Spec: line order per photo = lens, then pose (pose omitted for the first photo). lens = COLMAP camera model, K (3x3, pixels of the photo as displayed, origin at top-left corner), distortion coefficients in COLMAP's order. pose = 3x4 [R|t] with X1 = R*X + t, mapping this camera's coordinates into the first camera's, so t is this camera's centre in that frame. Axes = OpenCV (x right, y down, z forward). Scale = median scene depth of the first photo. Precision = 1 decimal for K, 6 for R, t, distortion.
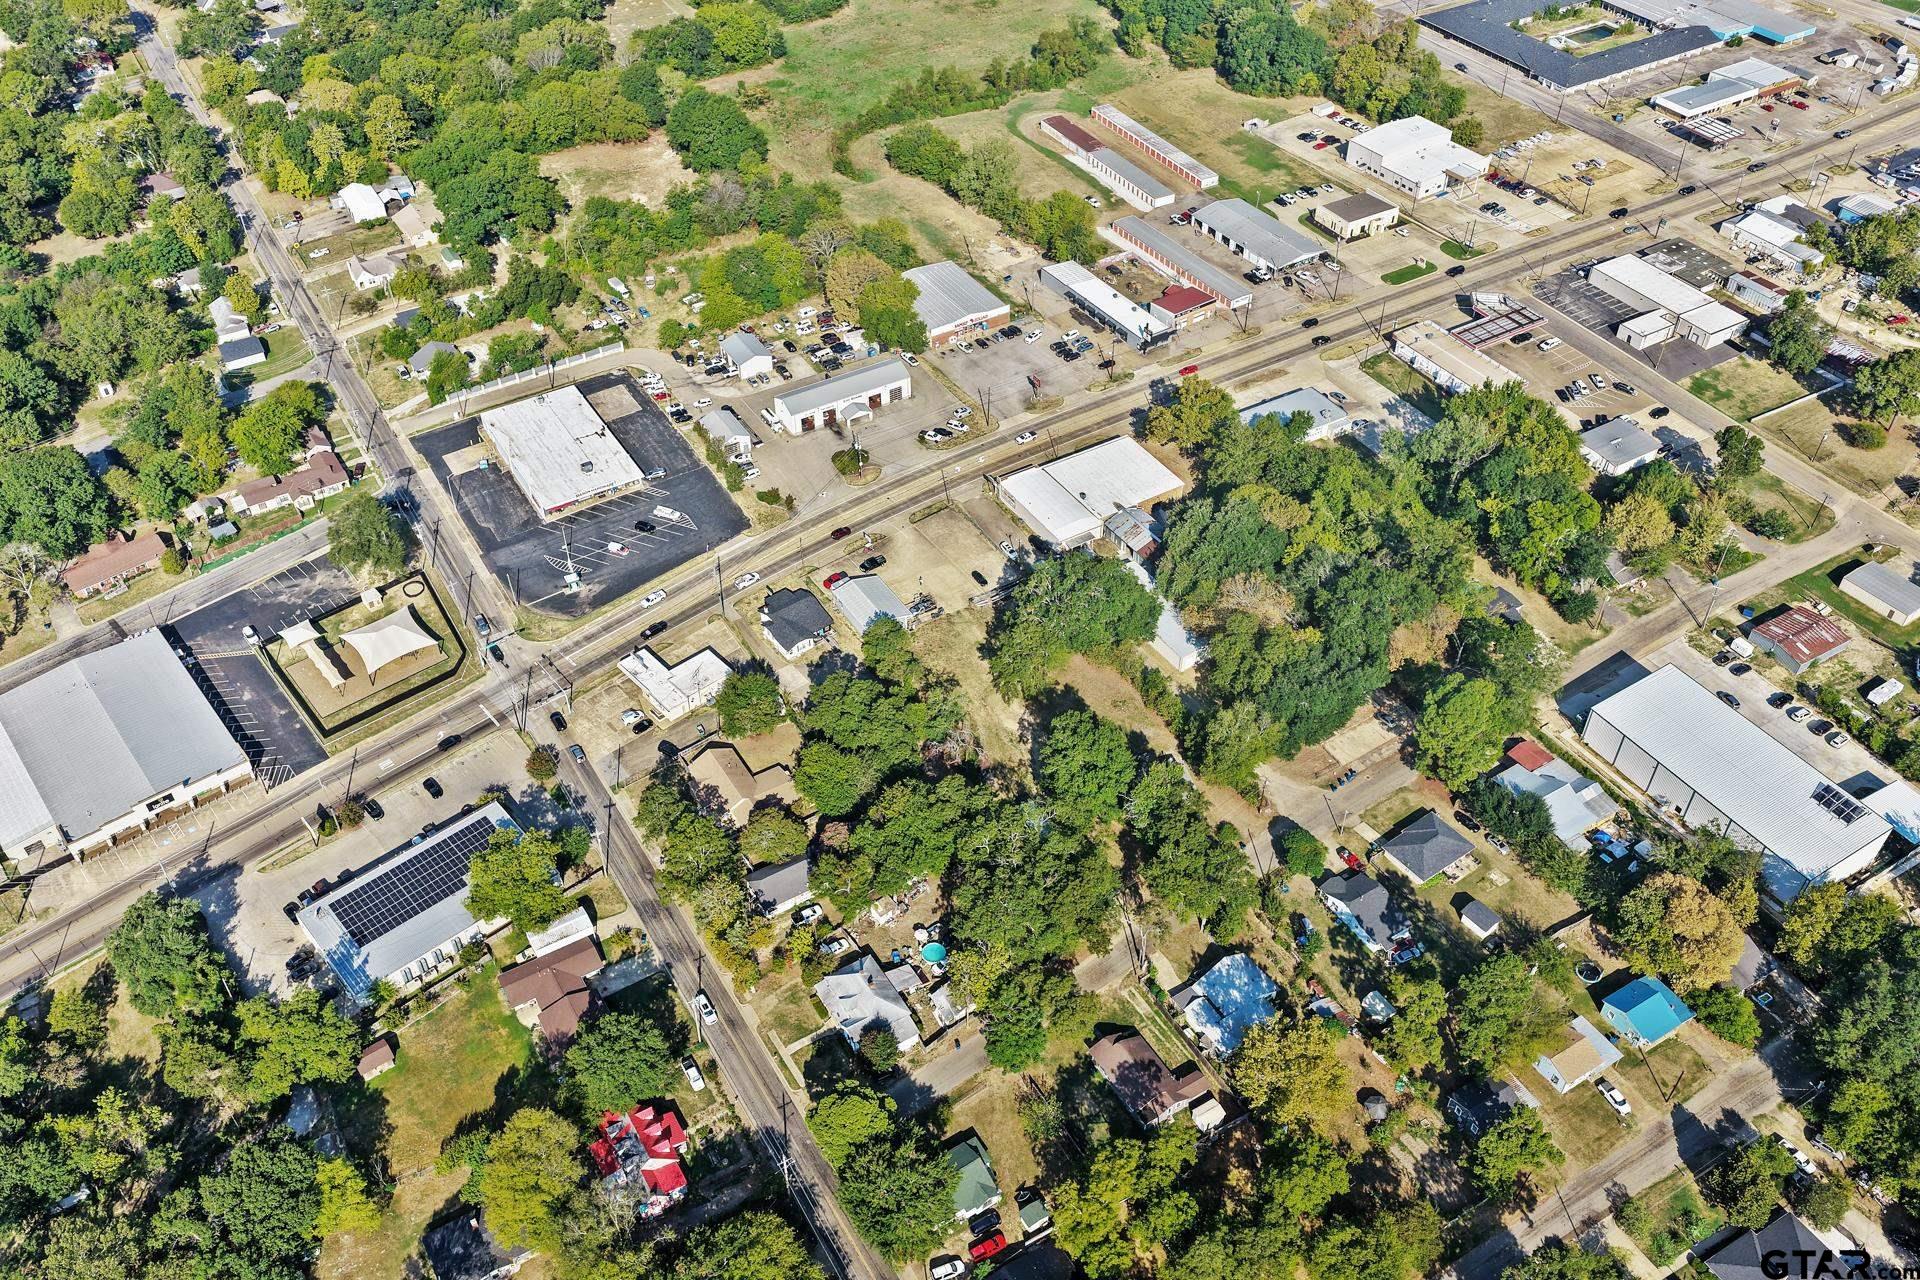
lens RADIAL K [[1596.6, 0, 960.0], [0, 1596.6, 651.8], [0, 0, 1]] dist [-0.008781, 0.029854]
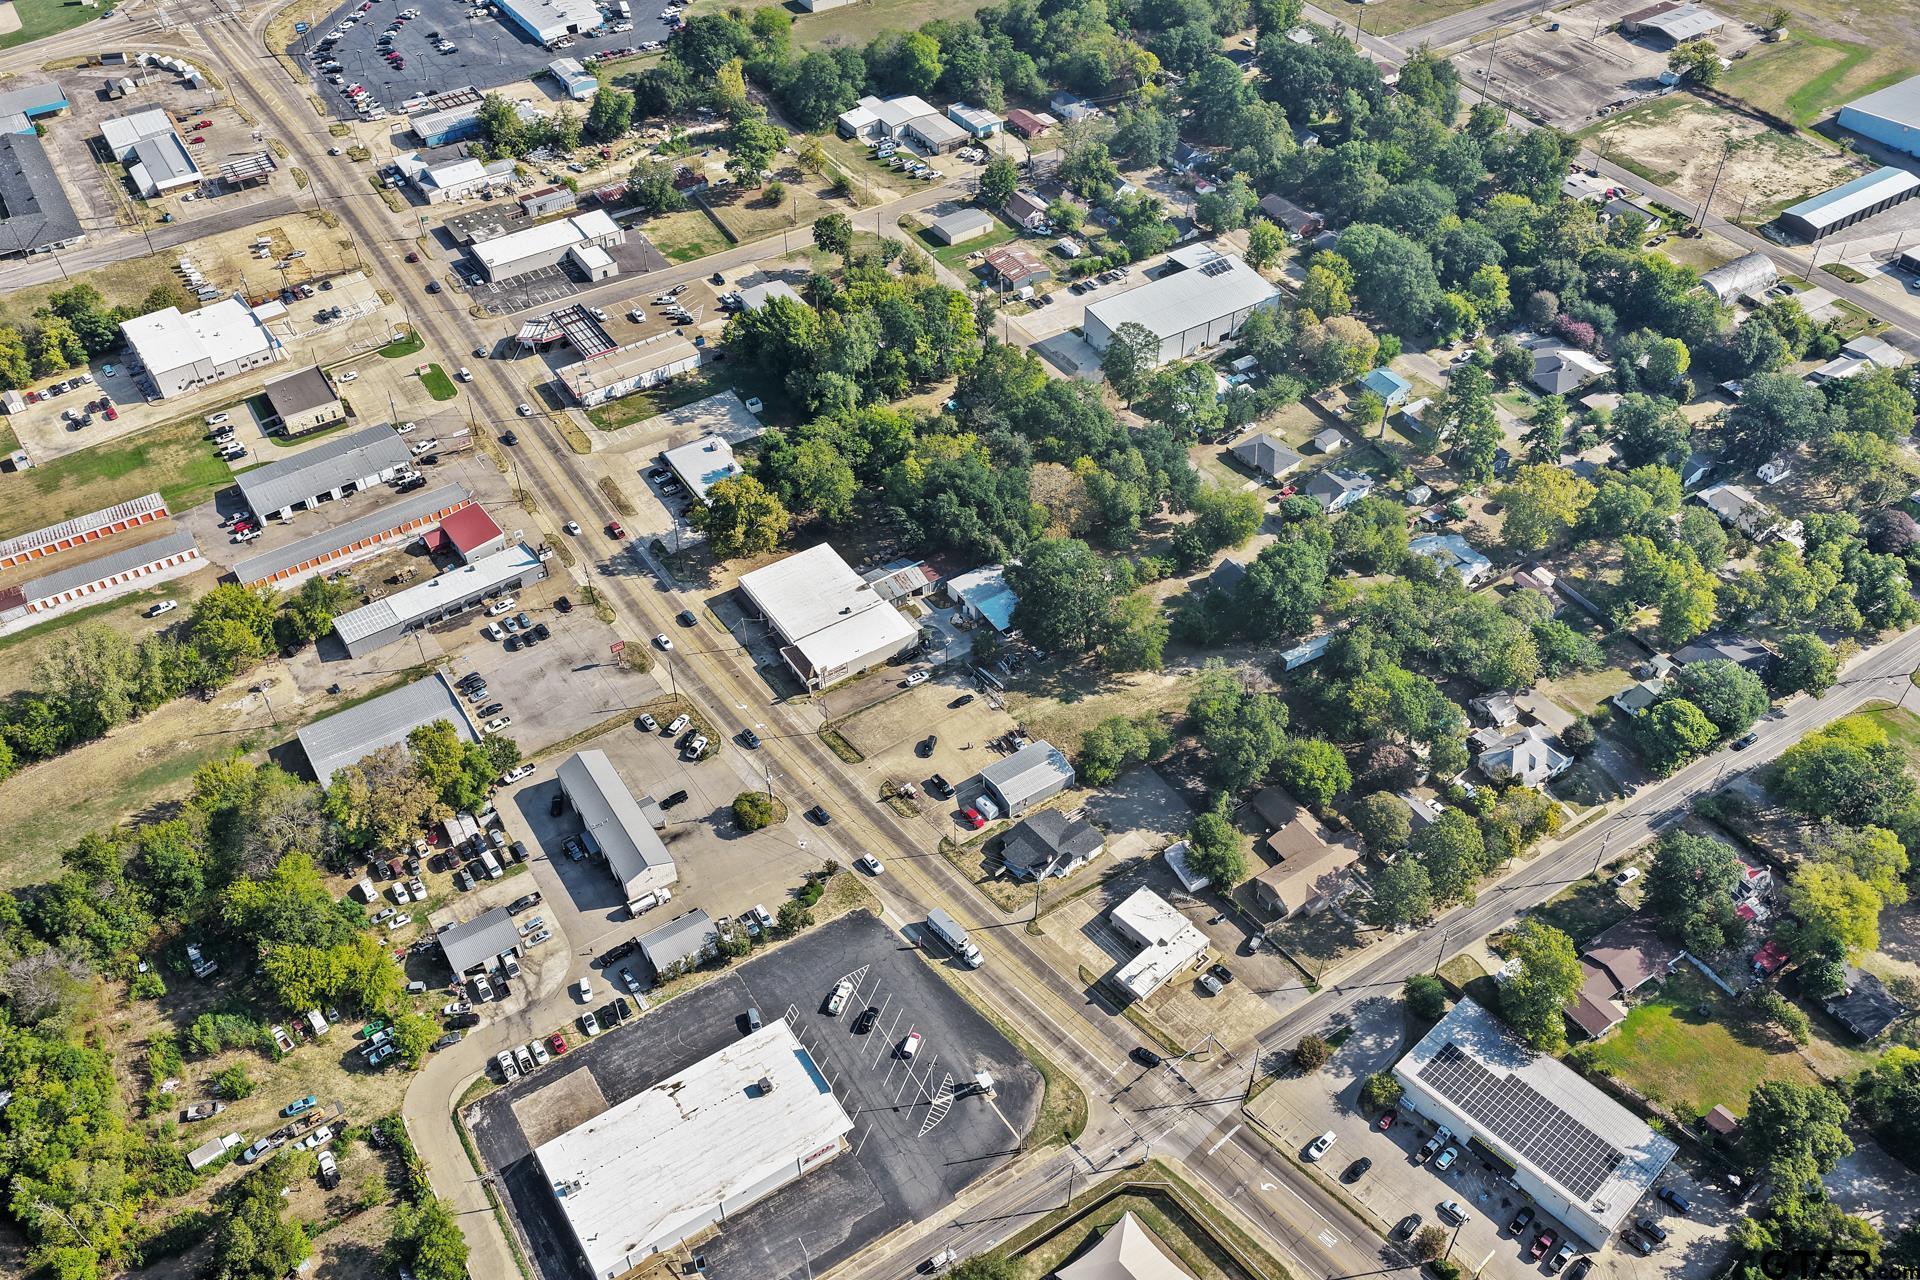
lens RADIAL K [[1596.6, 0, 960.0], [0, 1596.6, 651.8], [0, 0, 1]] dist [-0.008781, 0.029854]
pose [[-0.027358, -0.690601, 0.722718, -0.609119], [0.683600, 0.514580, 0.517589, -0.516174], [-0.729344, 0.508211, 0.458017, 0.520346]]
